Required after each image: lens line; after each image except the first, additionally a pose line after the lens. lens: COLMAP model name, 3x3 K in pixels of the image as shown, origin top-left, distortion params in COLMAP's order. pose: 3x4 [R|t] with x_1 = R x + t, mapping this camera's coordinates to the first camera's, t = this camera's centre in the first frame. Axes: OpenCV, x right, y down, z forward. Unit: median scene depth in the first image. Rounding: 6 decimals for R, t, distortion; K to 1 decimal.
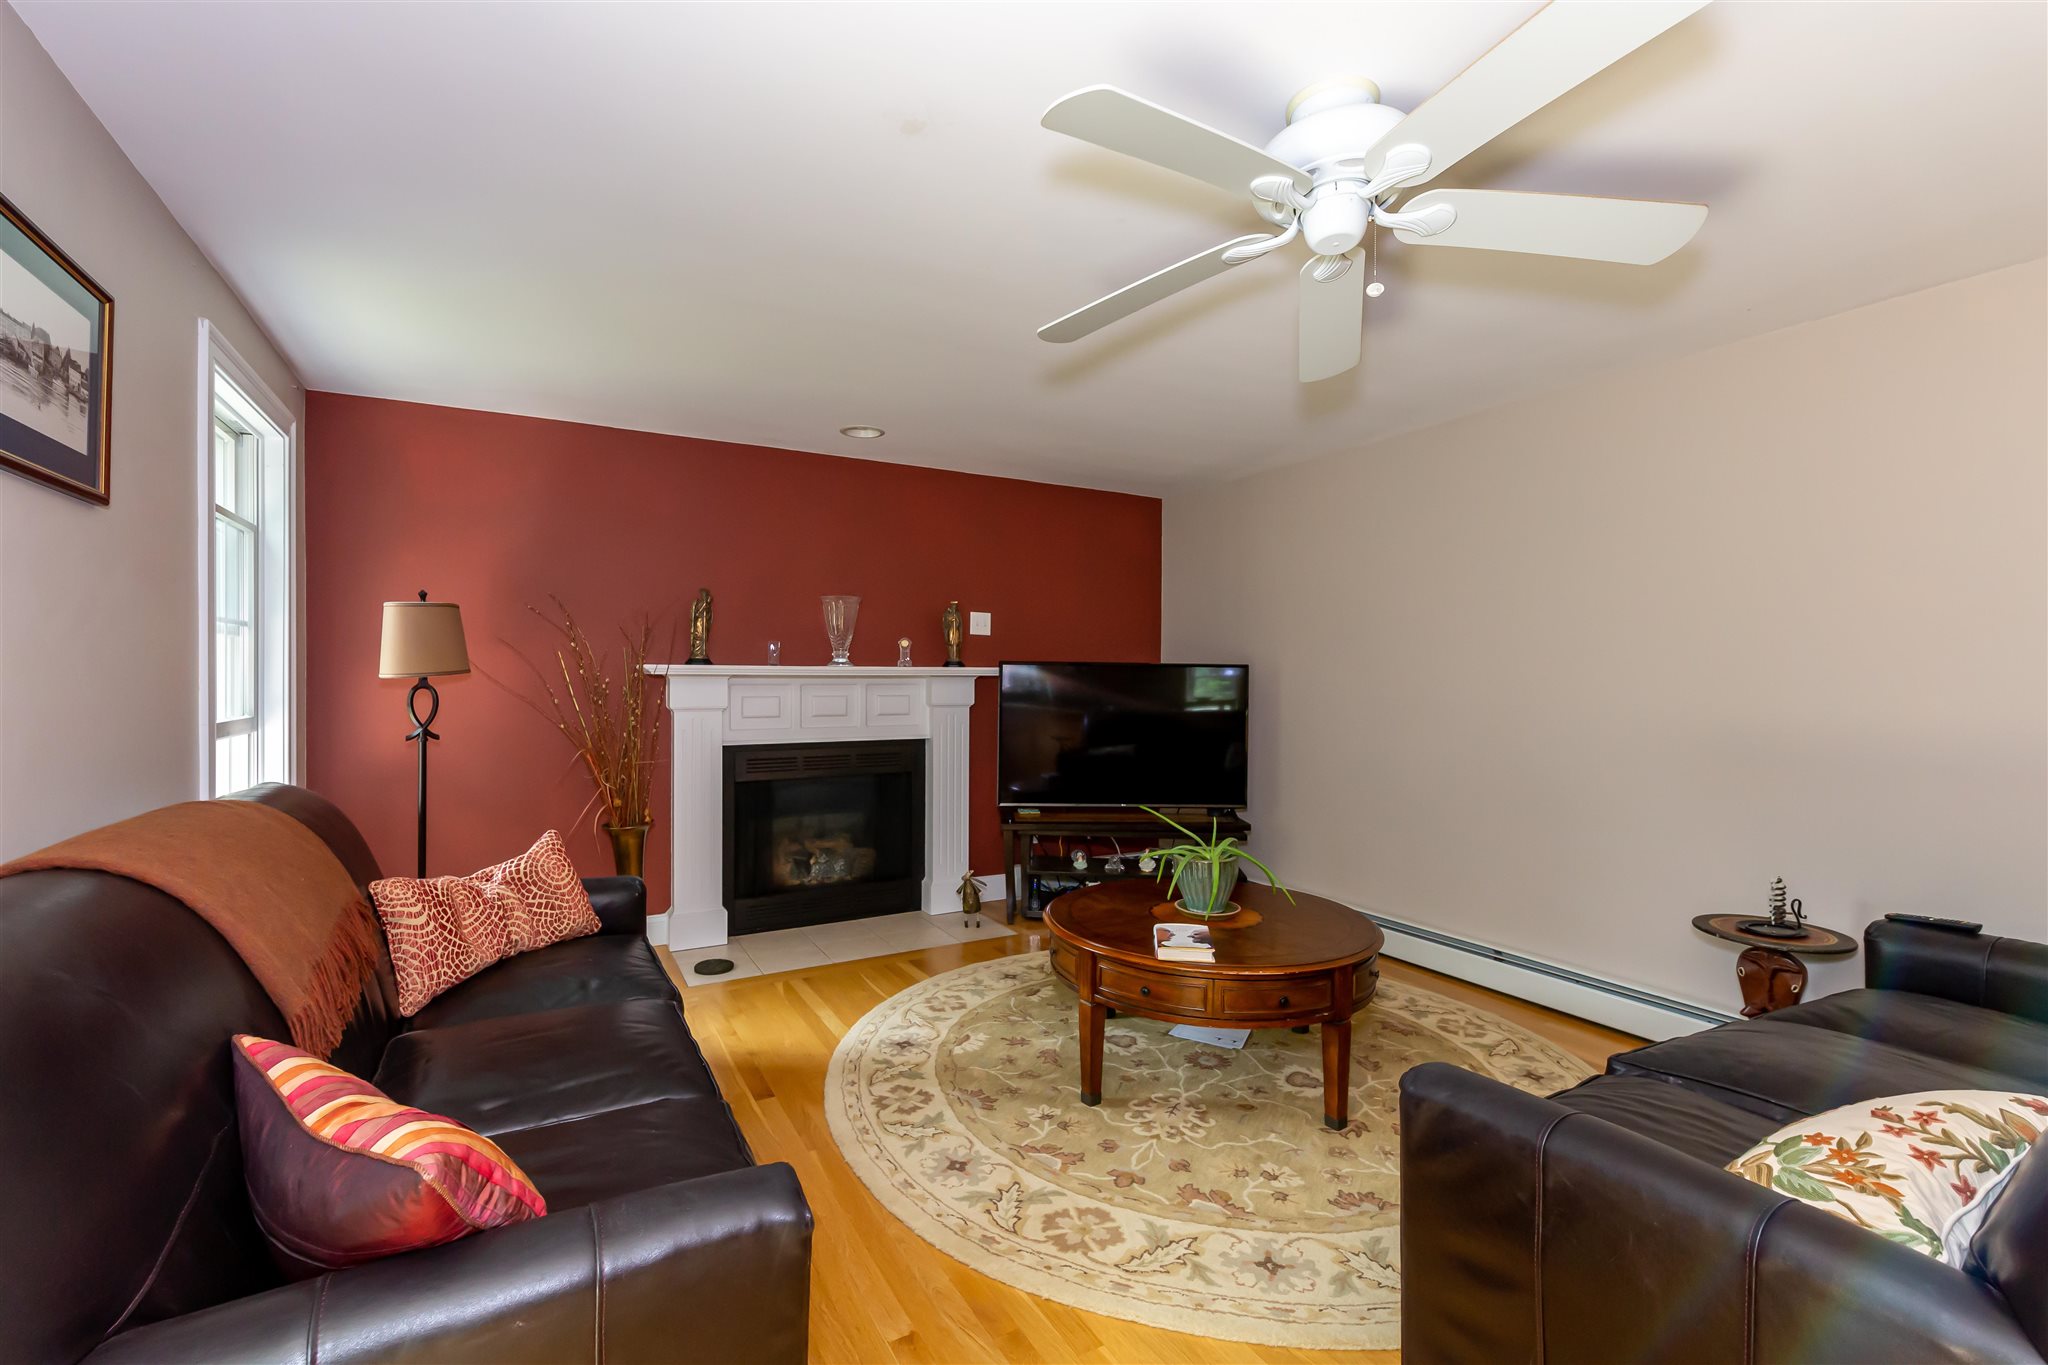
lens RADIAL K [[882.2, 0, 1019.7], [0, 882.2, 673.3], [0, 0, 1]] dist [0.000496, -0.000104]
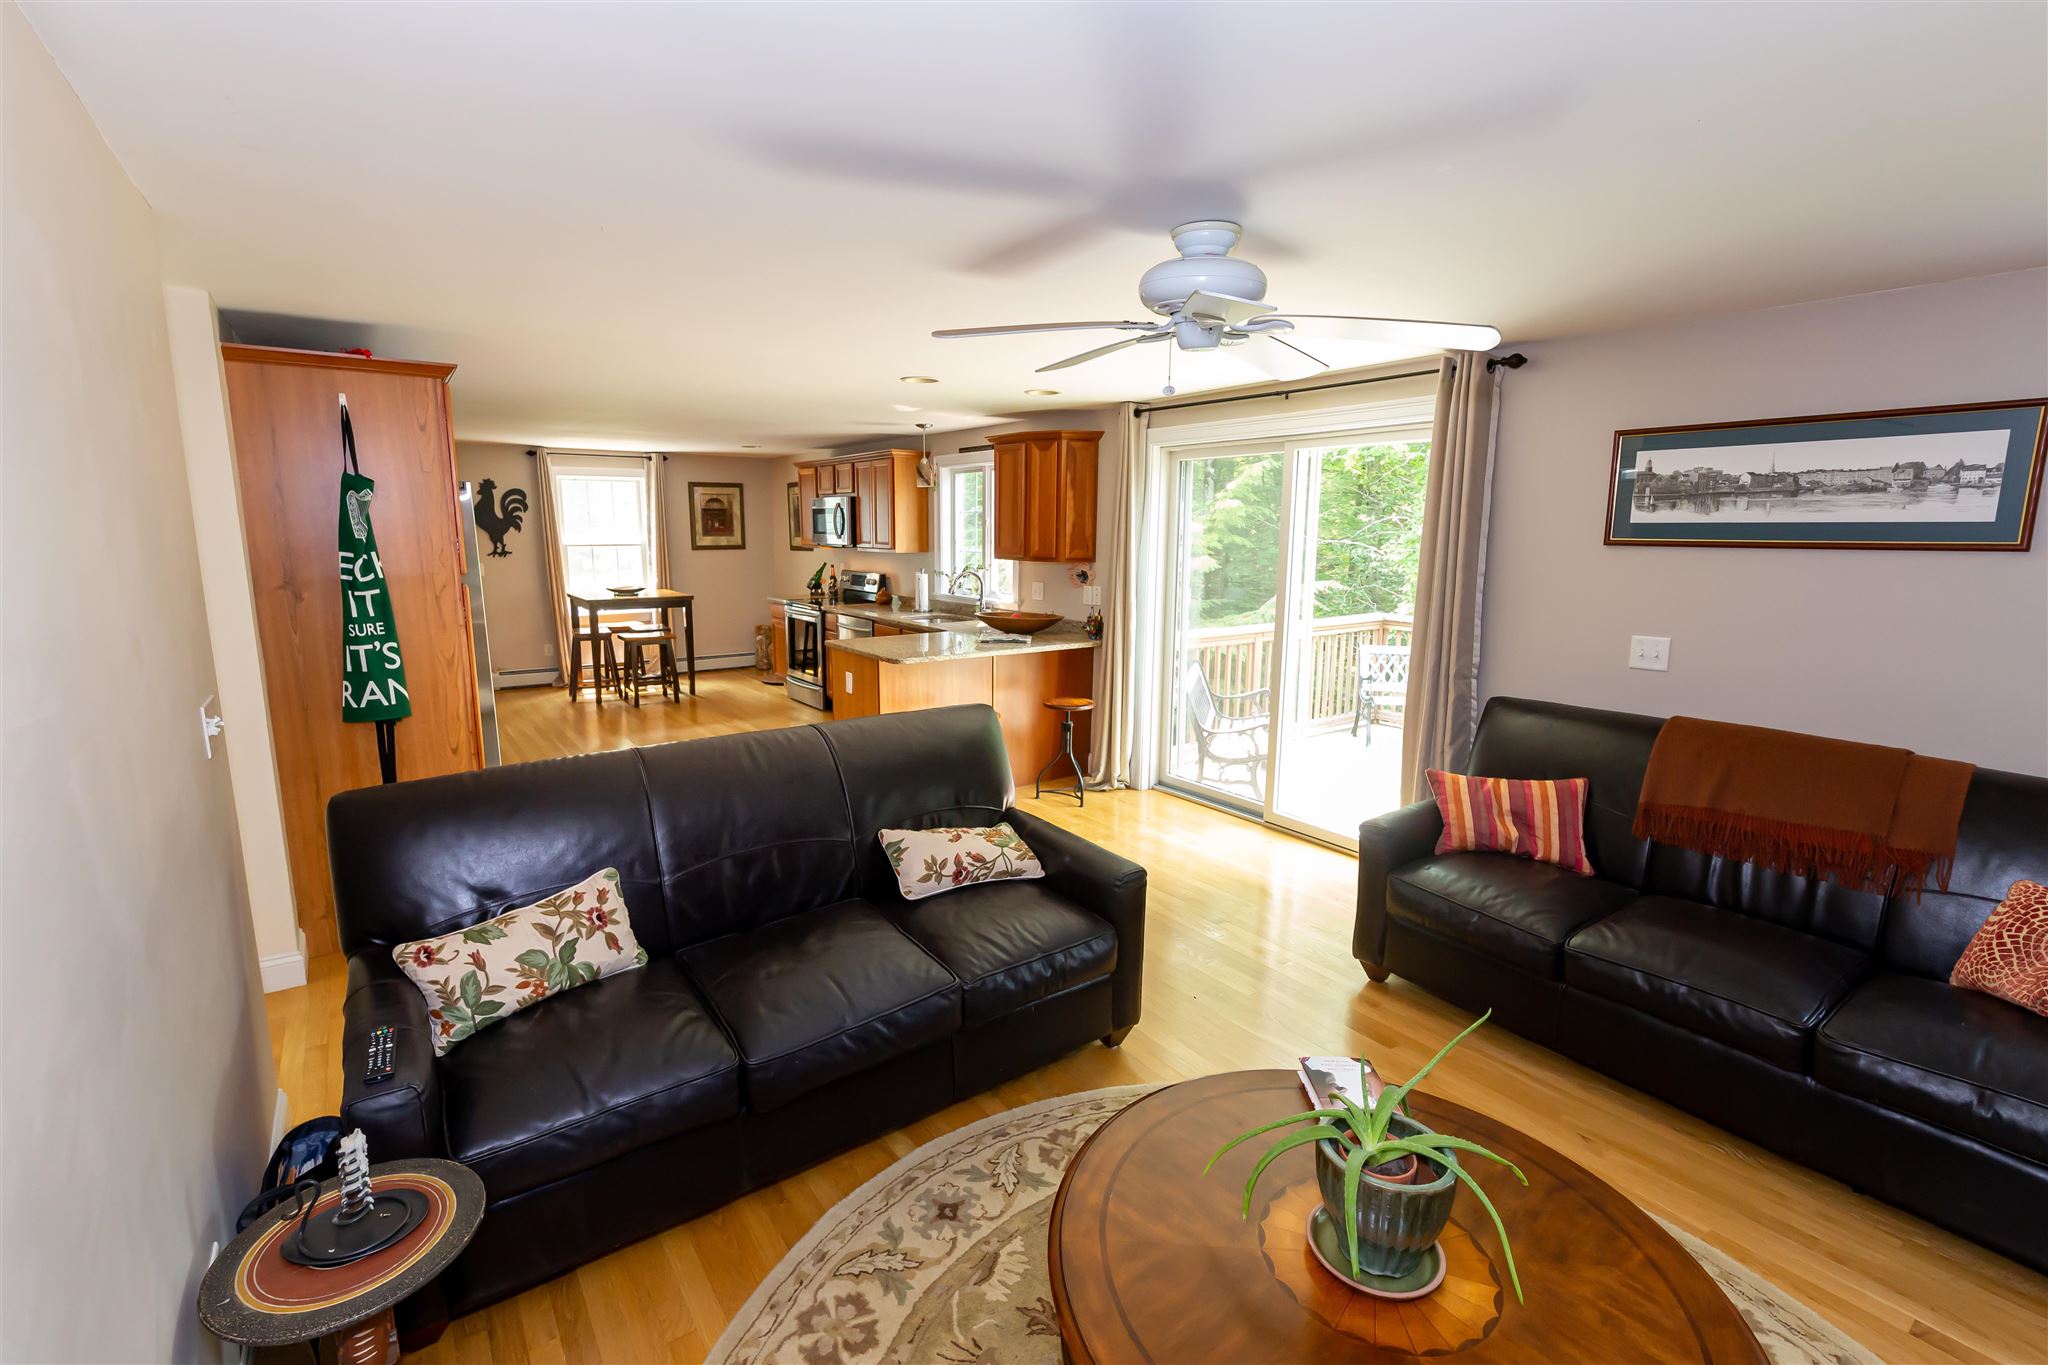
lens RADIAL K [[899.1, 0, 1012.6], [0, 899.1, 684.1], [0, 0, 1]] dist [0.002606, -0.005557]
pose [[-0.994745, 0.008350, -0.102042, 0.406868], [-0.008937, 0.985782, 0.167793, -0.112669], [0.101992, 0.167823, -0.980527, 1.250108]]
